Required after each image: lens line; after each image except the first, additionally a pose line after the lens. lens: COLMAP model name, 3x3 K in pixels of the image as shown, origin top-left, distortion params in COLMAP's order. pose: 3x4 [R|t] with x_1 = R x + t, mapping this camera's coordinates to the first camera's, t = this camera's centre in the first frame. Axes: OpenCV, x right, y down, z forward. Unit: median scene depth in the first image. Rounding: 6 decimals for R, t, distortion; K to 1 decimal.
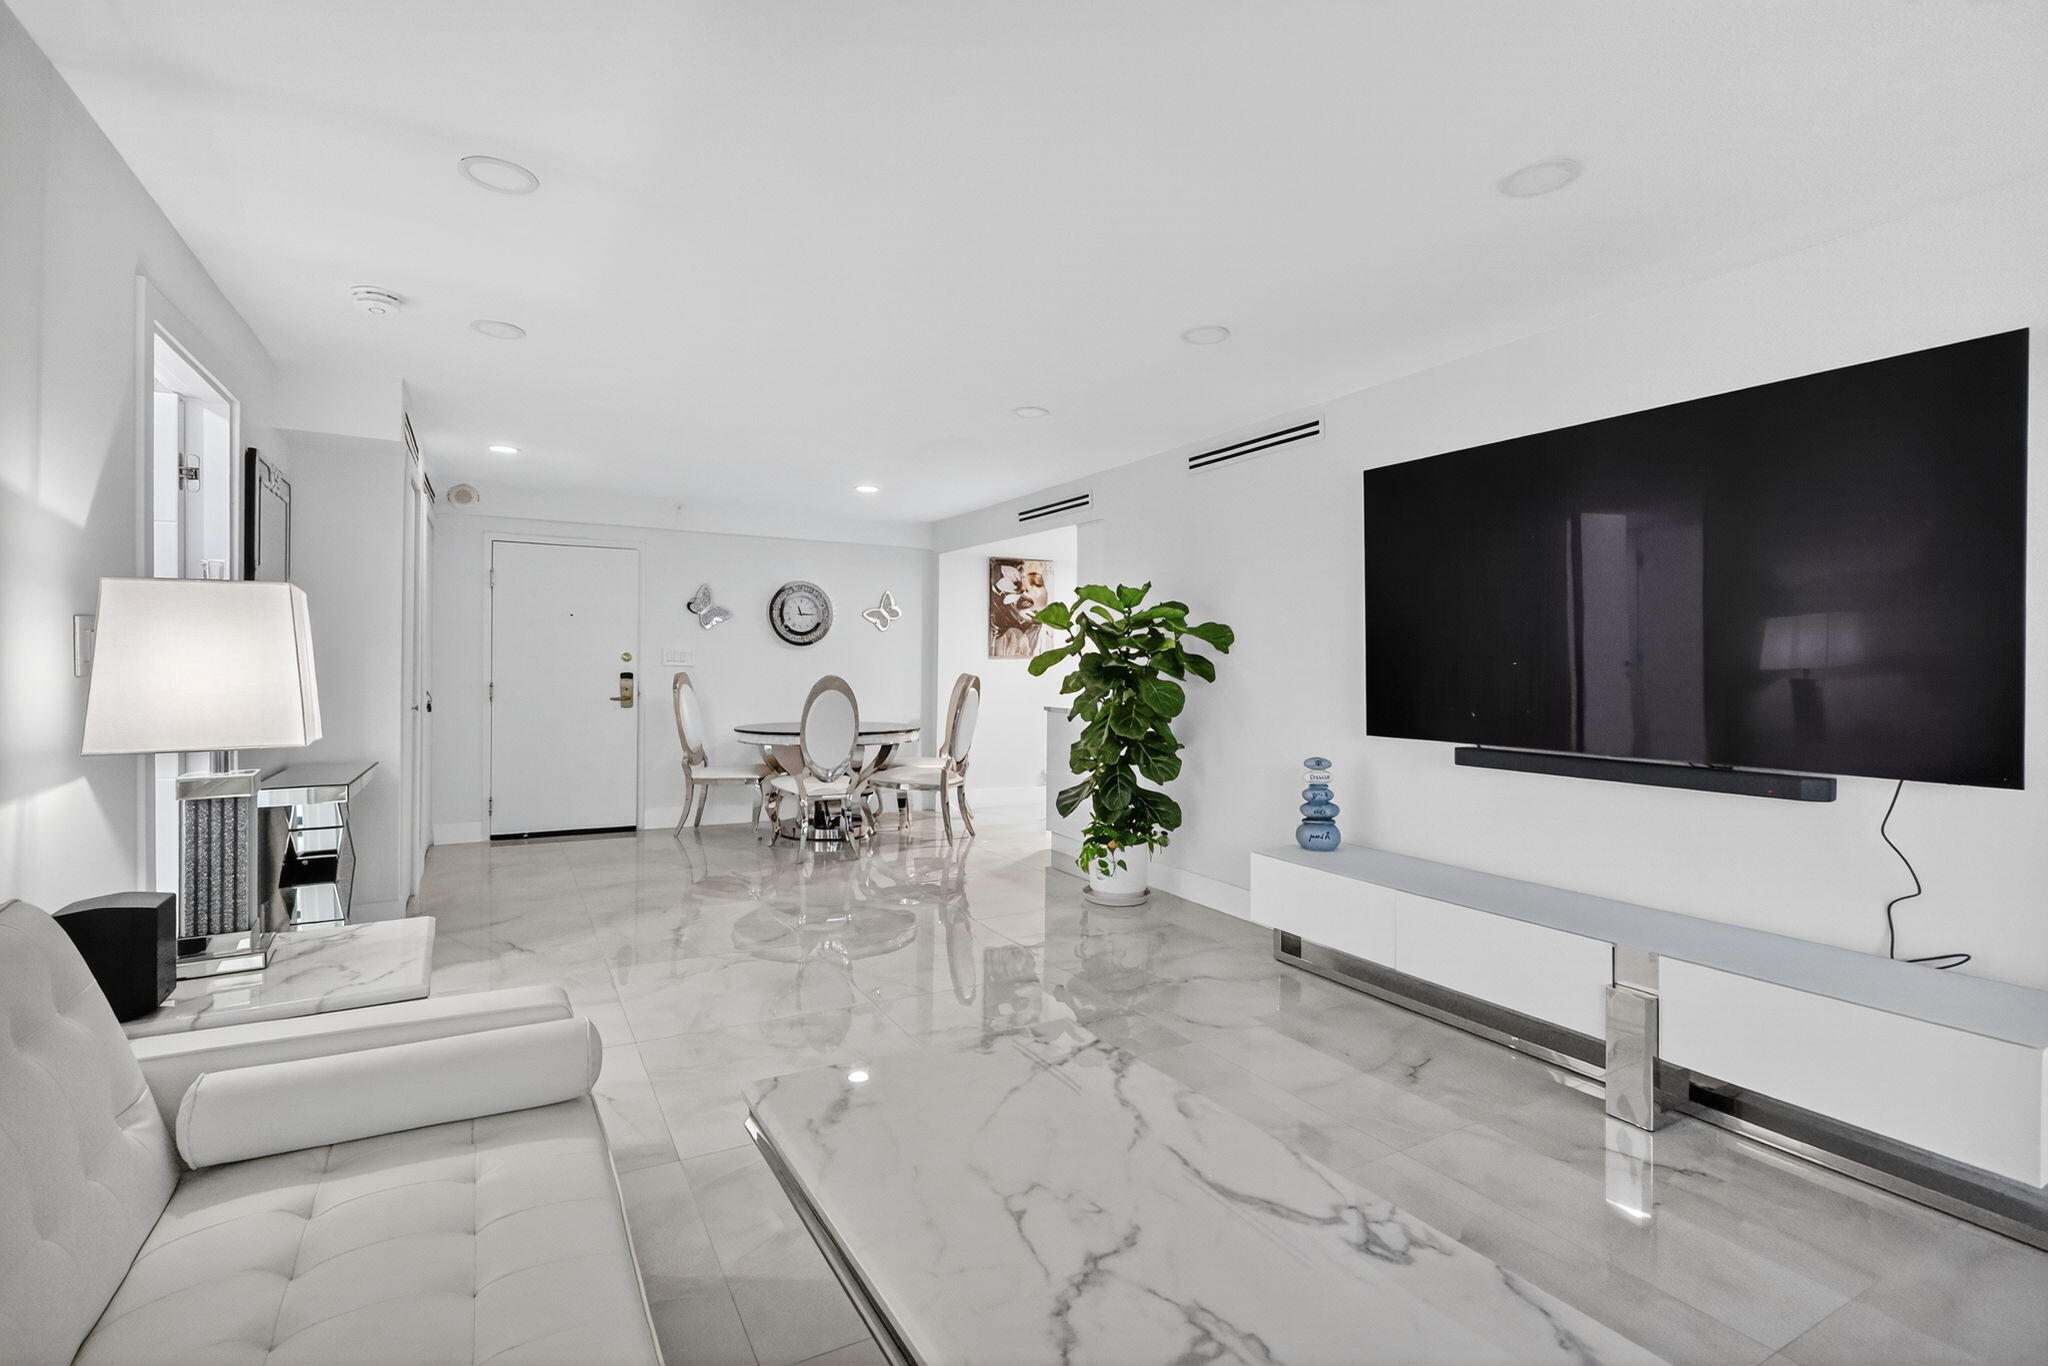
lens RADIAL K [[948.3, 0, 1023.3], [0, 948.3, 661.3], [0, 0, 1]] dist [-0.001746, -0.000257]
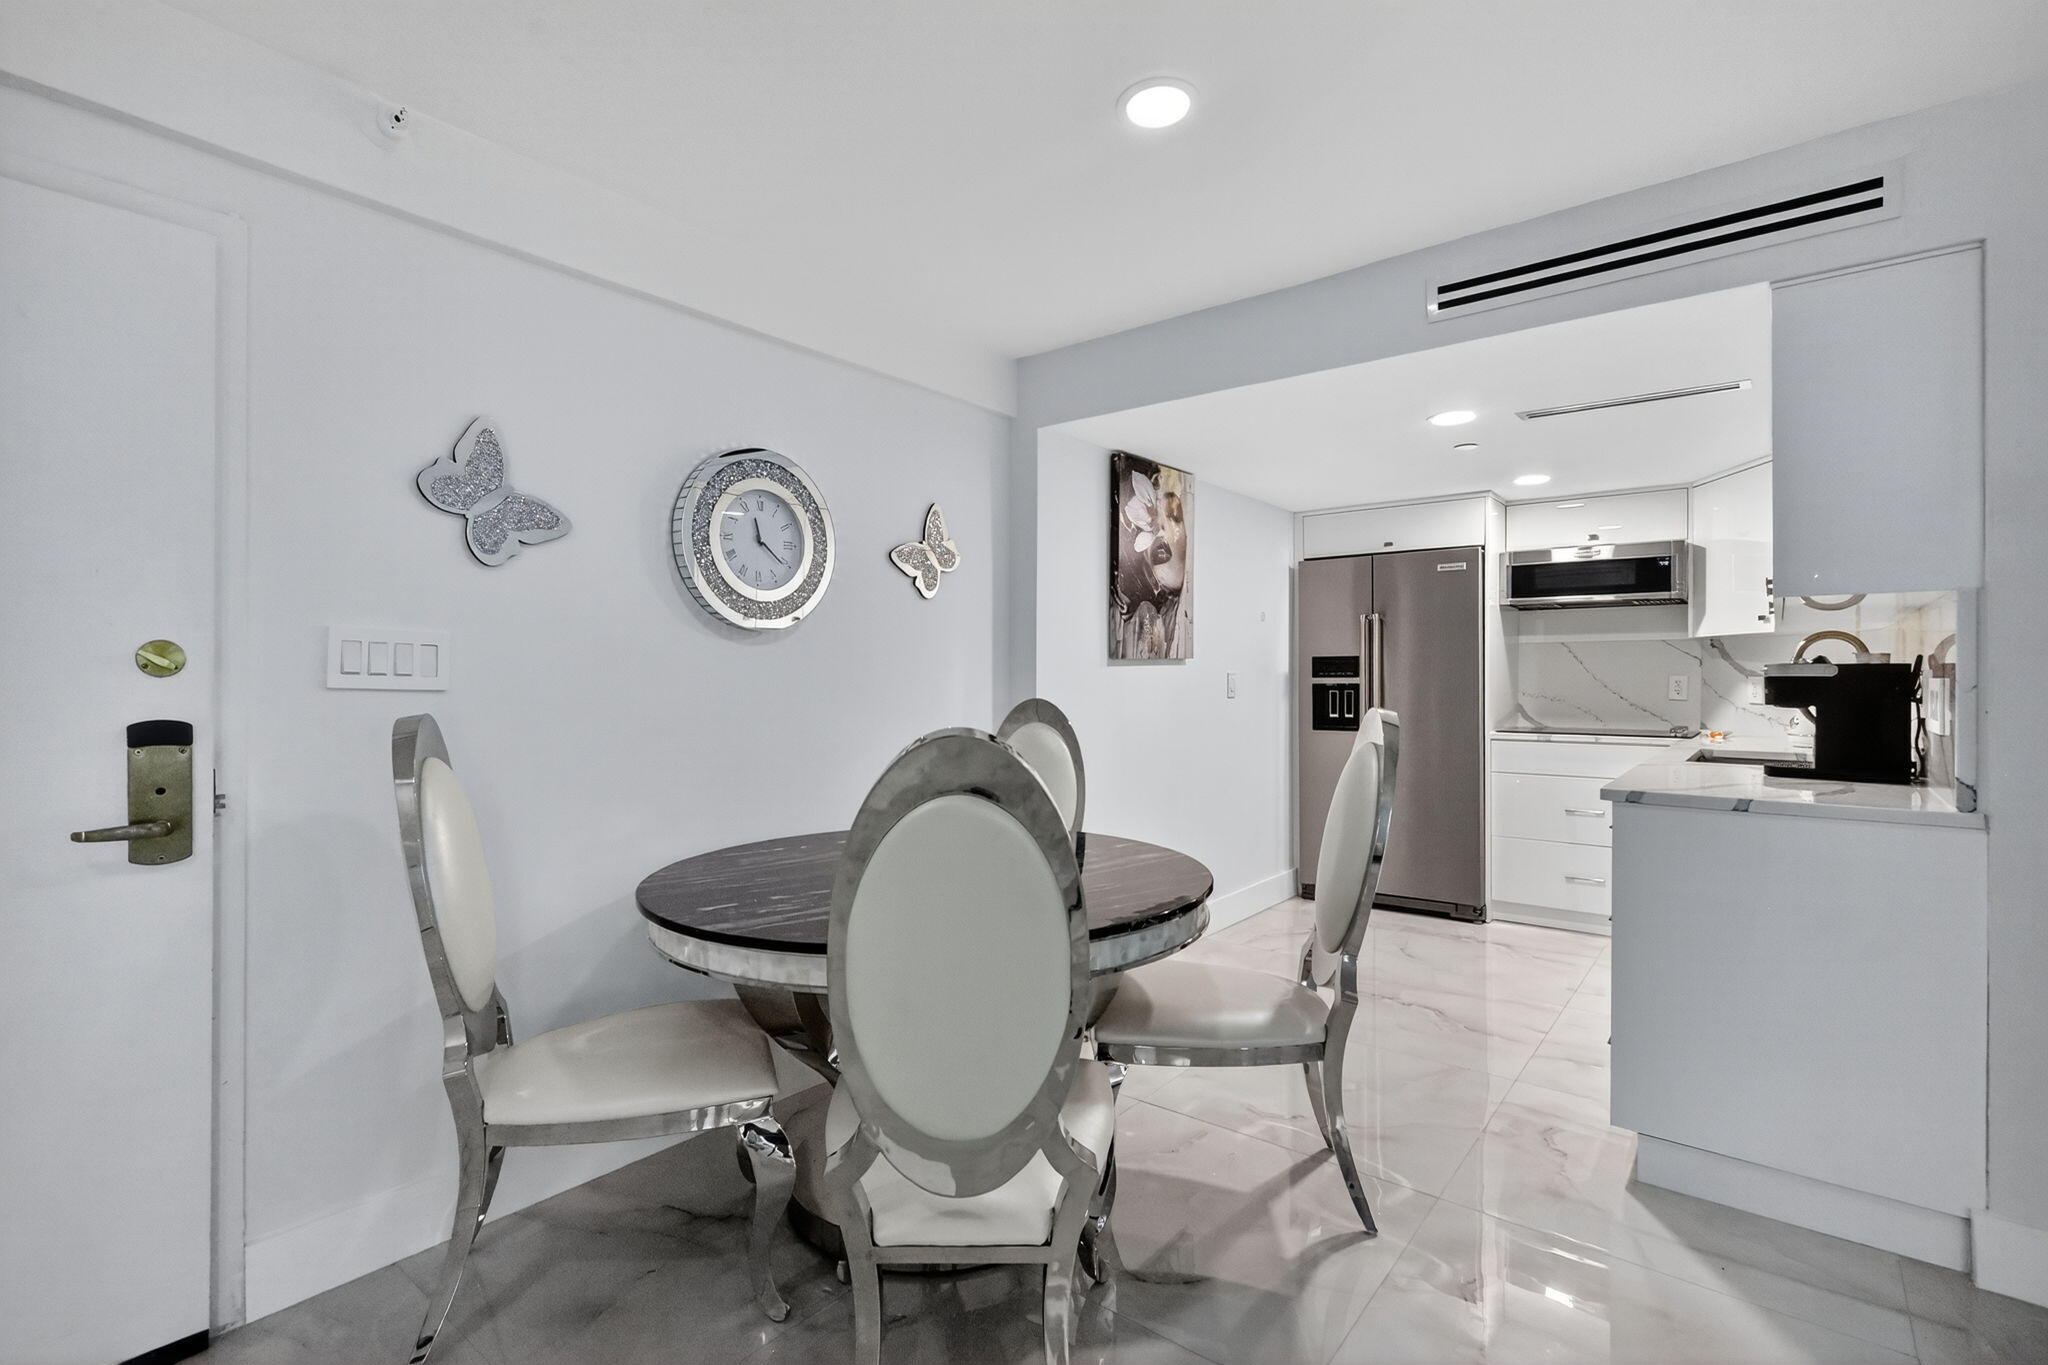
lens RADIAL K [[937.3, 0, 1014.6], [0, 937.3, 677.9], [0, 0, 1]] dist [0.002960, 0.000432]
pose [[0.930886, -0.008391, 0.365213, -0.300050], [0.006069, 0.999953, 0.007506, -0.000030], [-0.365259, -0.004771, 0.930894, 0.689725]]
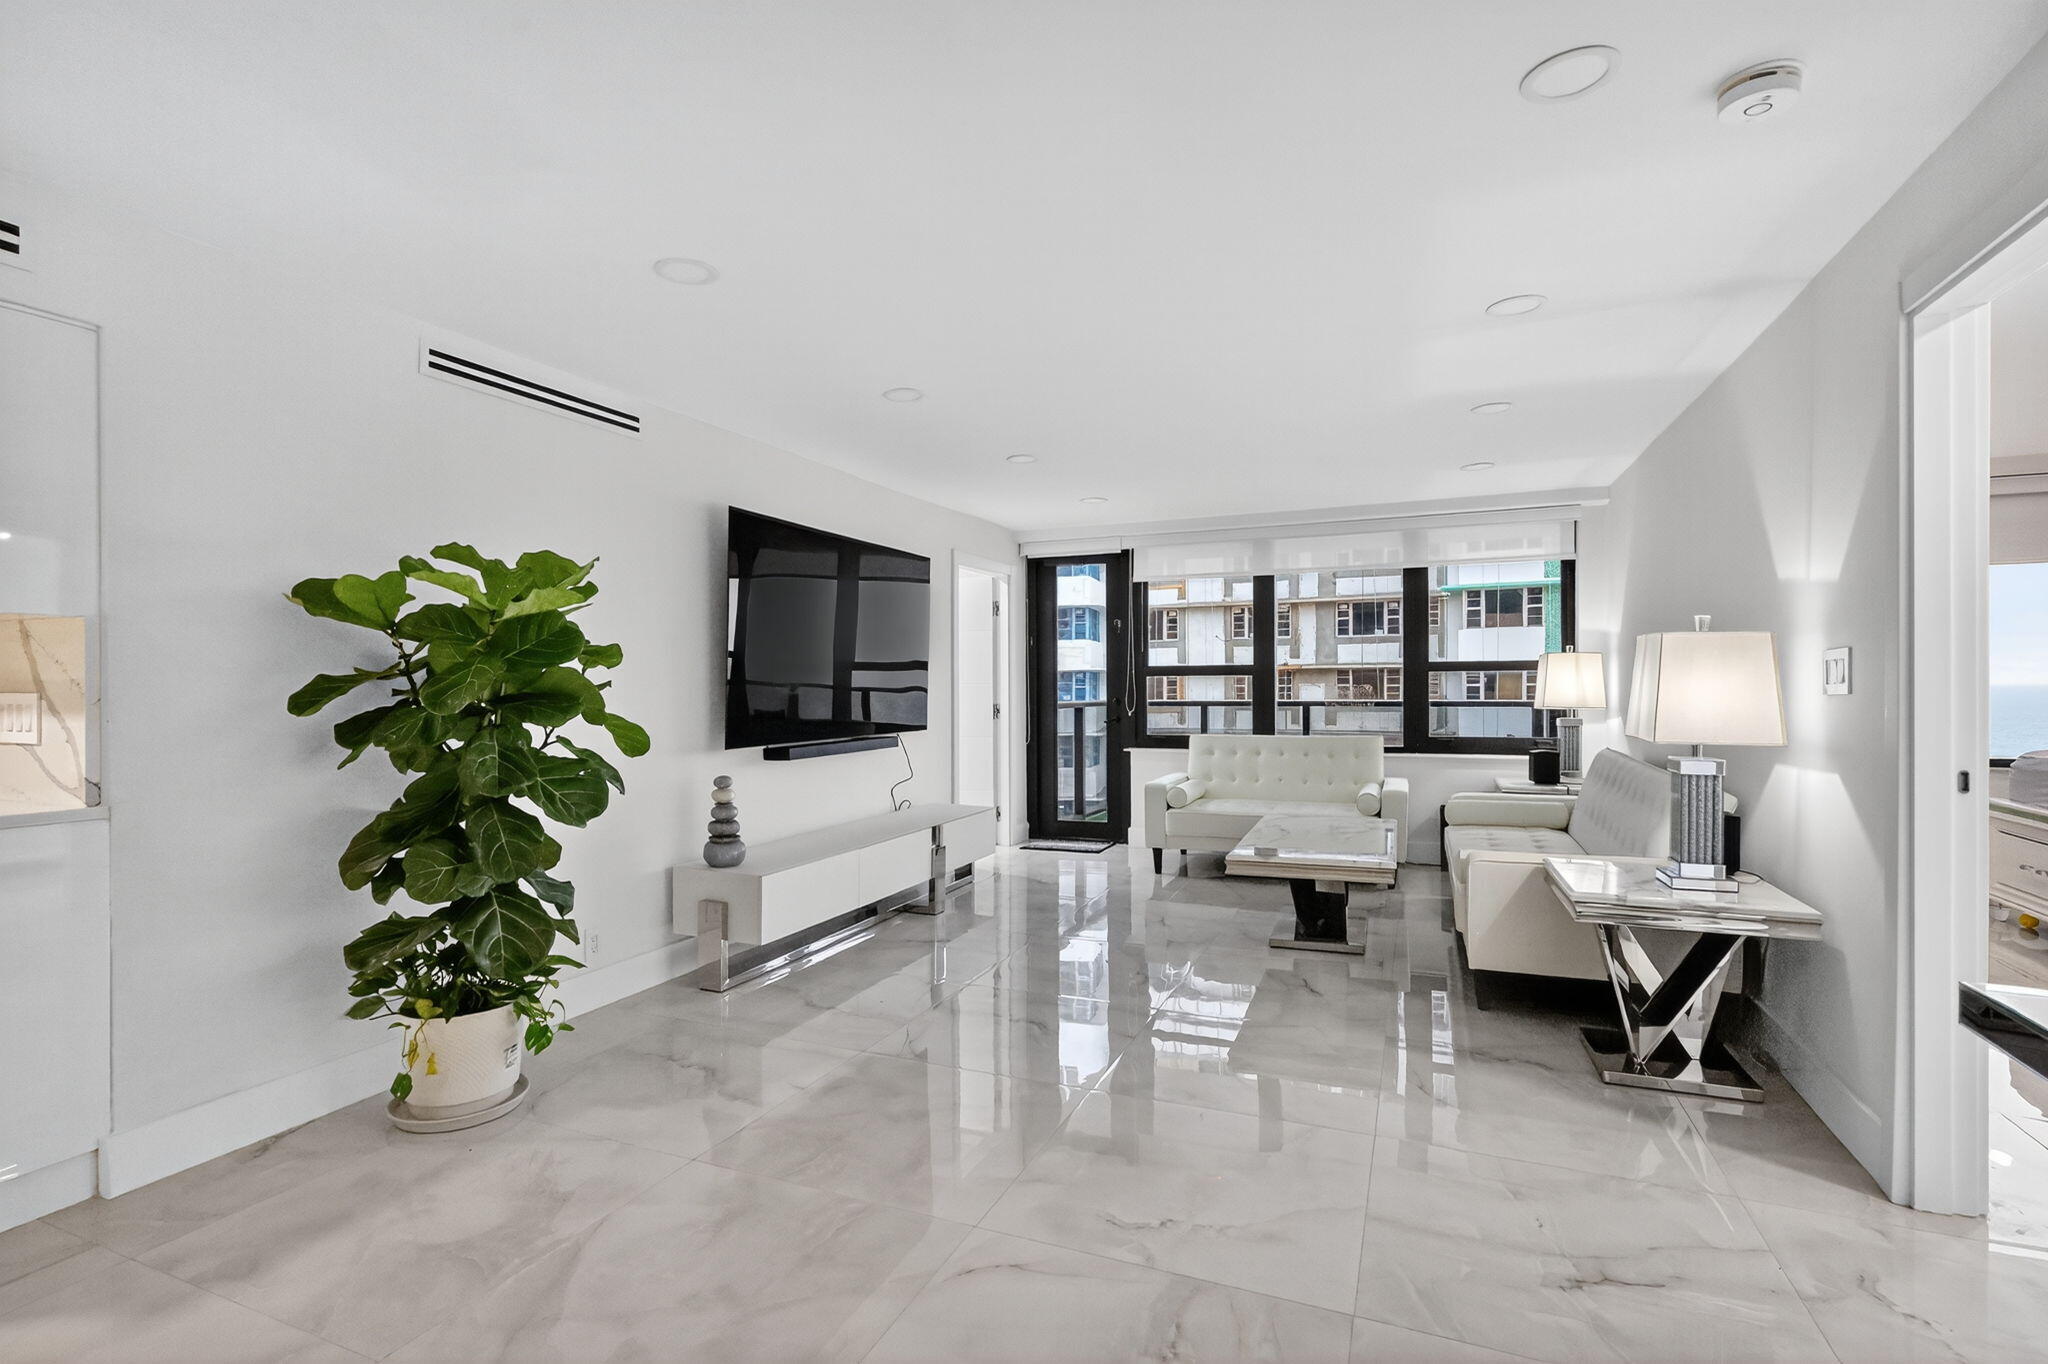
lens RADIAL K [[937.3, 0, 1014.6], [0, 937.3, 677.4], [0, 0, 1]] dist [0.002960, 0.000432]
pose [[-0.600103, 0.003187, 0.799916, -0.403777], [-0.001848, 0.999984, -0.005371, -0.000322], [-0.799920, -0.004701, -0.600088, 0.799280]]
